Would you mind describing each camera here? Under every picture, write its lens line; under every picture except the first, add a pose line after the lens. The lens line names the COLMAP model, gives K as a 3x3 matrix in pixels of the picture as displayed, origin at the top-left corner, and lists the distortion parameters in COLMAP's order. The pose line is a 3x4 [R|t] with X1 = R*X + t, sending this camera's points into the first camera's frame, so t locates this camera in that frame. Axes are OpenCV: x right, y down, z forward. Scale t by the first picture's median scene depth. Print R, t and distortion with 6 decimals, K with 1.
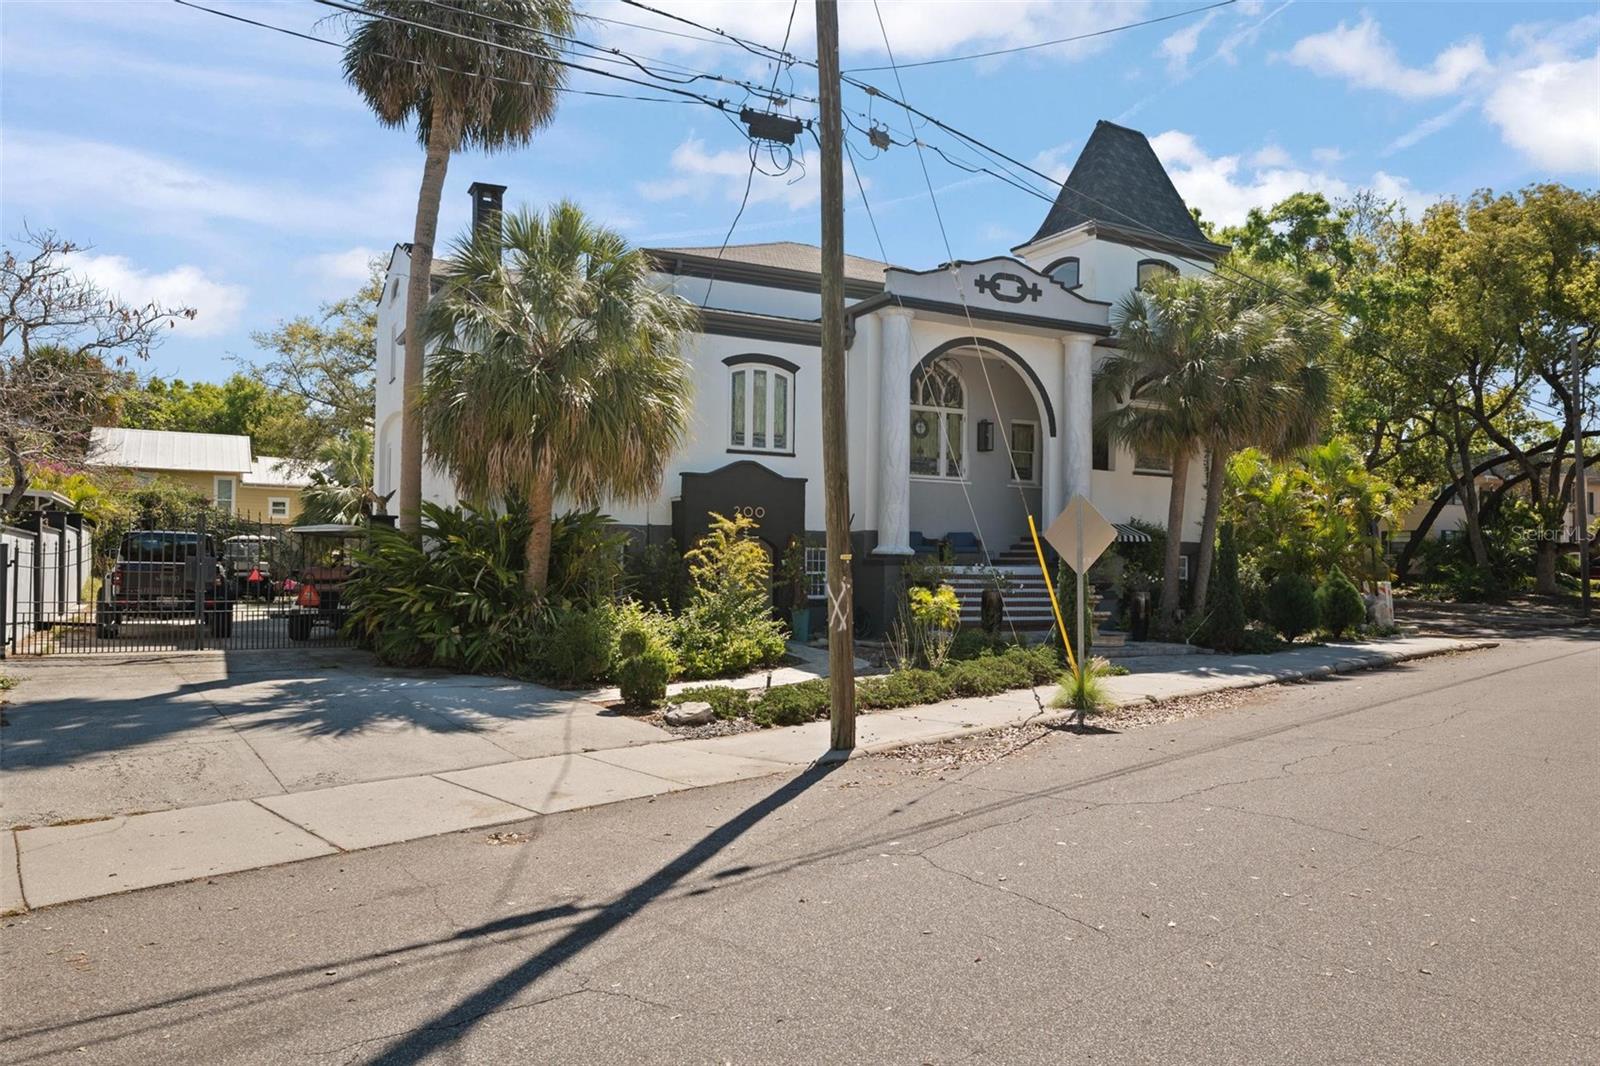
lens RADIAL K [[1125.4, 0, 802.2], [0, 1125.4, 547.0], [0, 0, 1]] dist [0.008543, 0.000964]
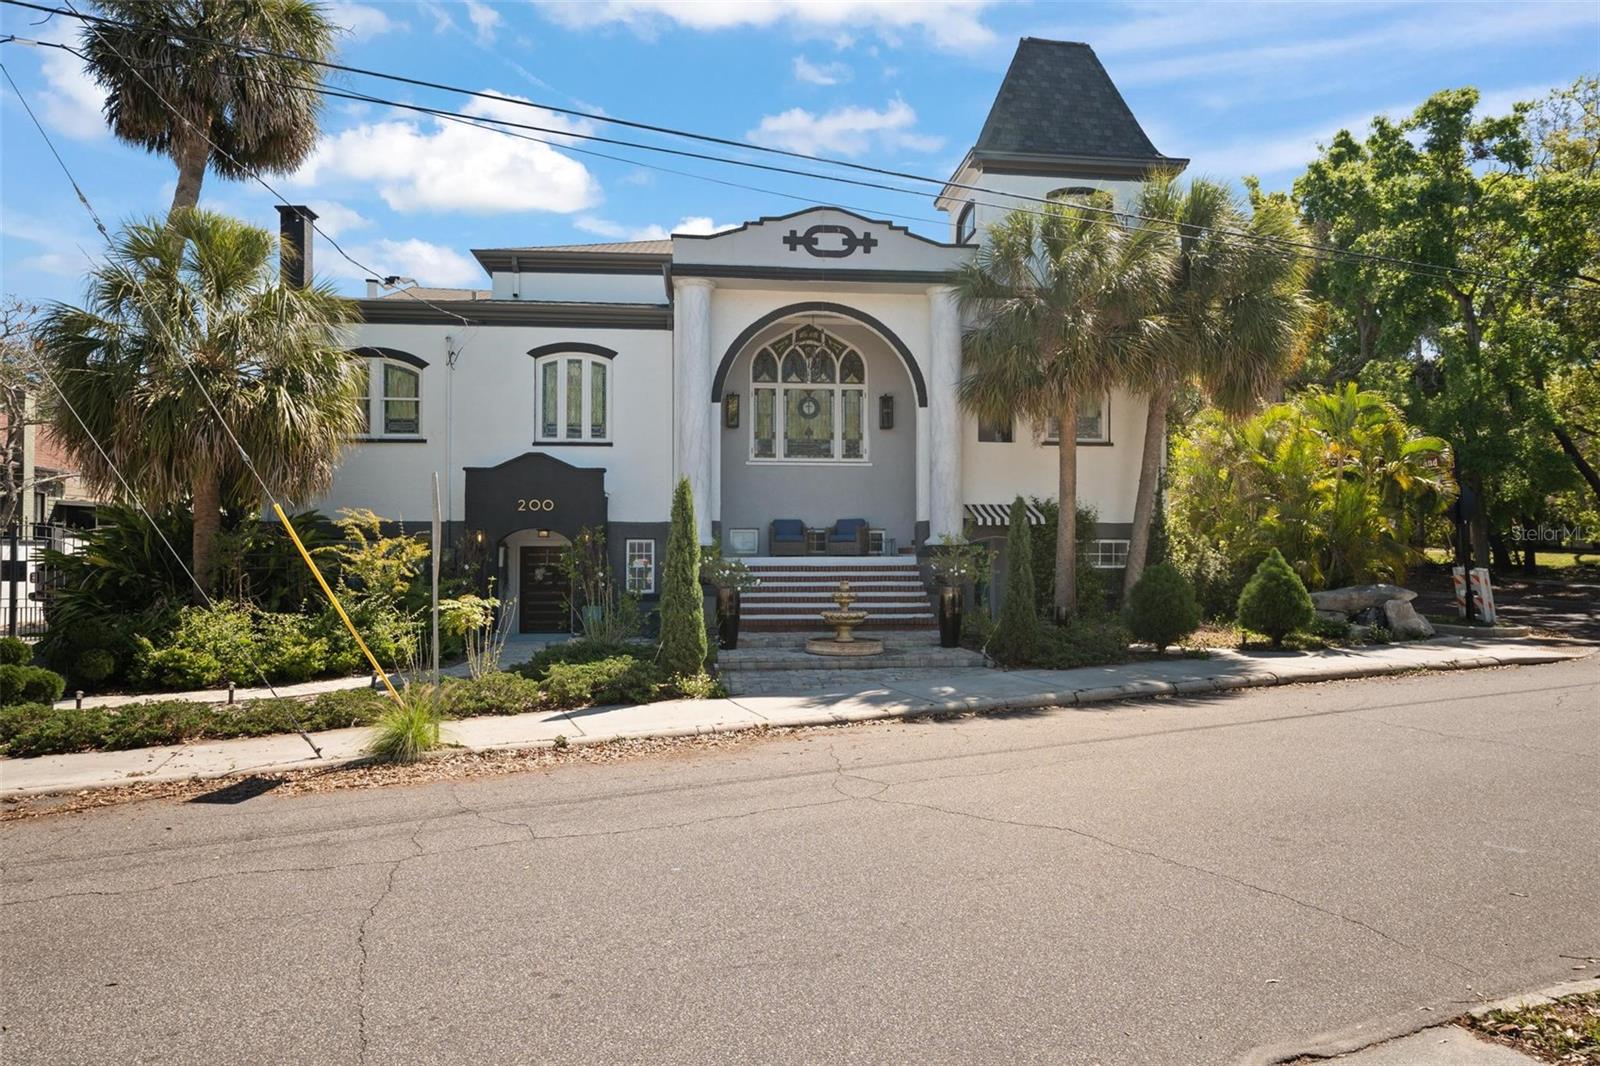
lens RADIAL K [[963.6, 0, 801.7], [0, 963.6, 536.3], [0, 0, 1]] dist [-0.000937, -0.002518]
pose [[0.925276, -0.018998, -0.378817, 0.440502], [0.020141, 0.999797, -0.000944, 0.001086], [0.378758, -0.006756, 0.925471, 0.289508]]
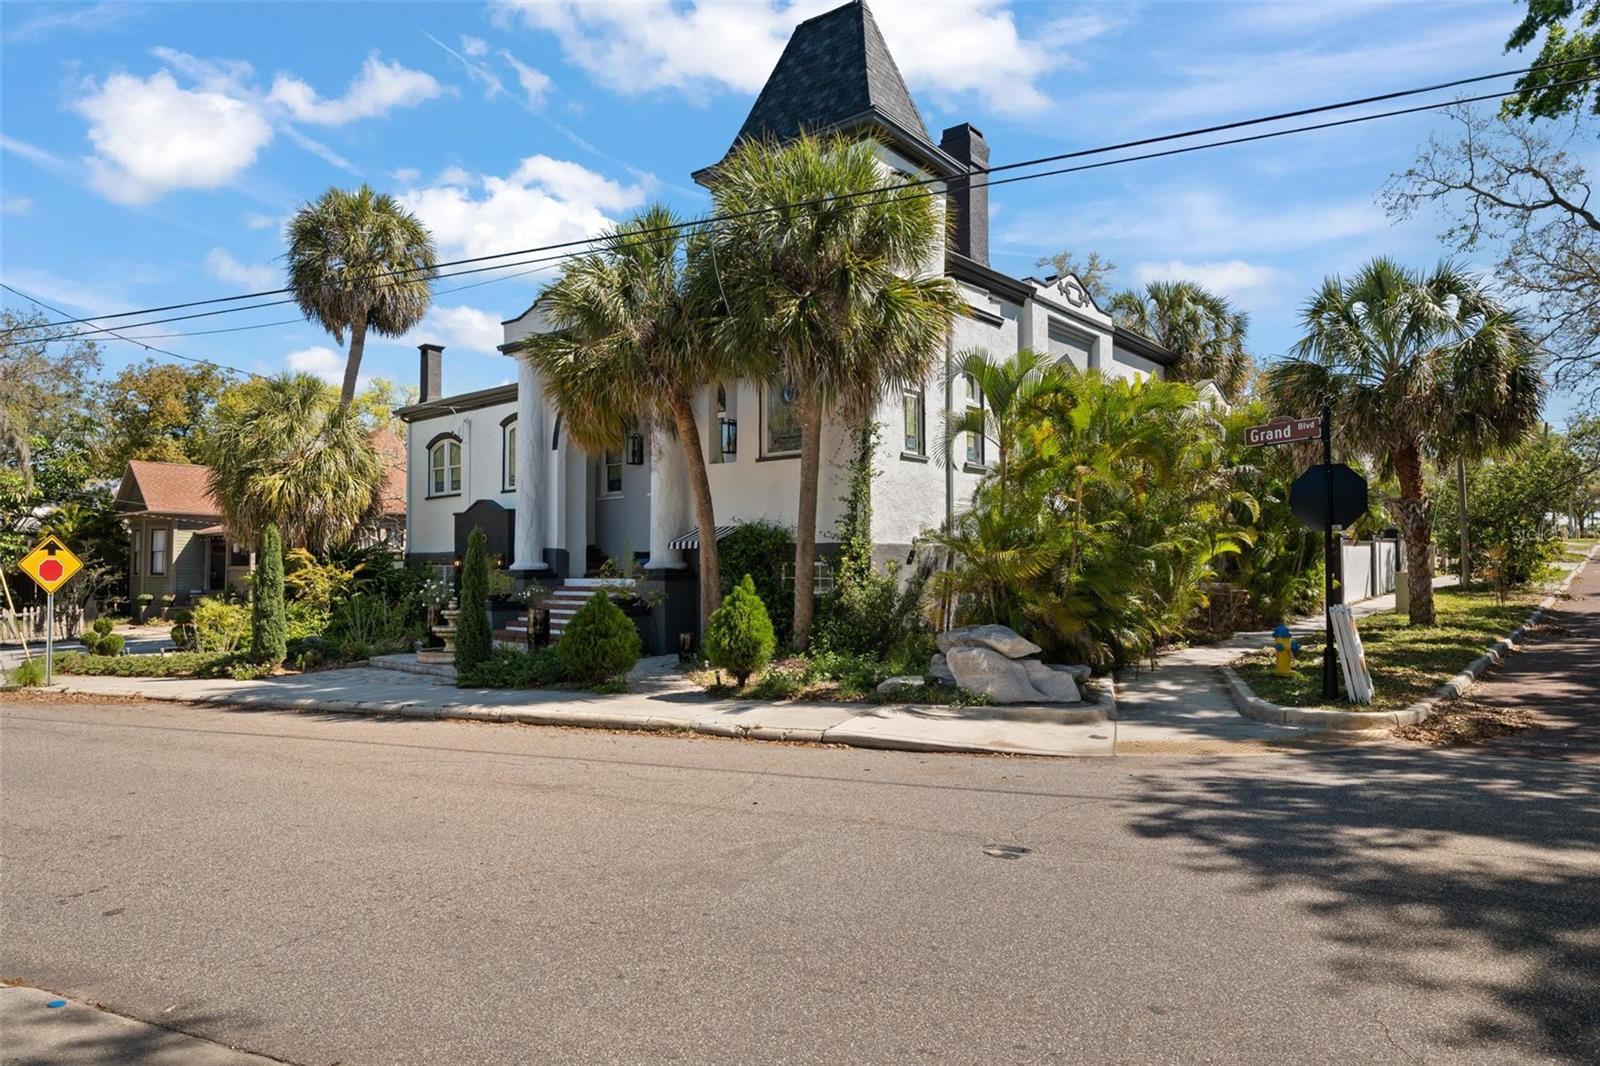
lens RADIAL K [[973.1, 0, 795.5], [0, 973.1, 528.3], [0, 0, 1]] dist [0.008205, -0.001540]
pose [[0.351550, -0.049108, -0.934880, 1.041136], [0.028271, 0.998725, -0.041831, 0.012625], [0.935742, -0.011724, 0.352490, 0.865638]]
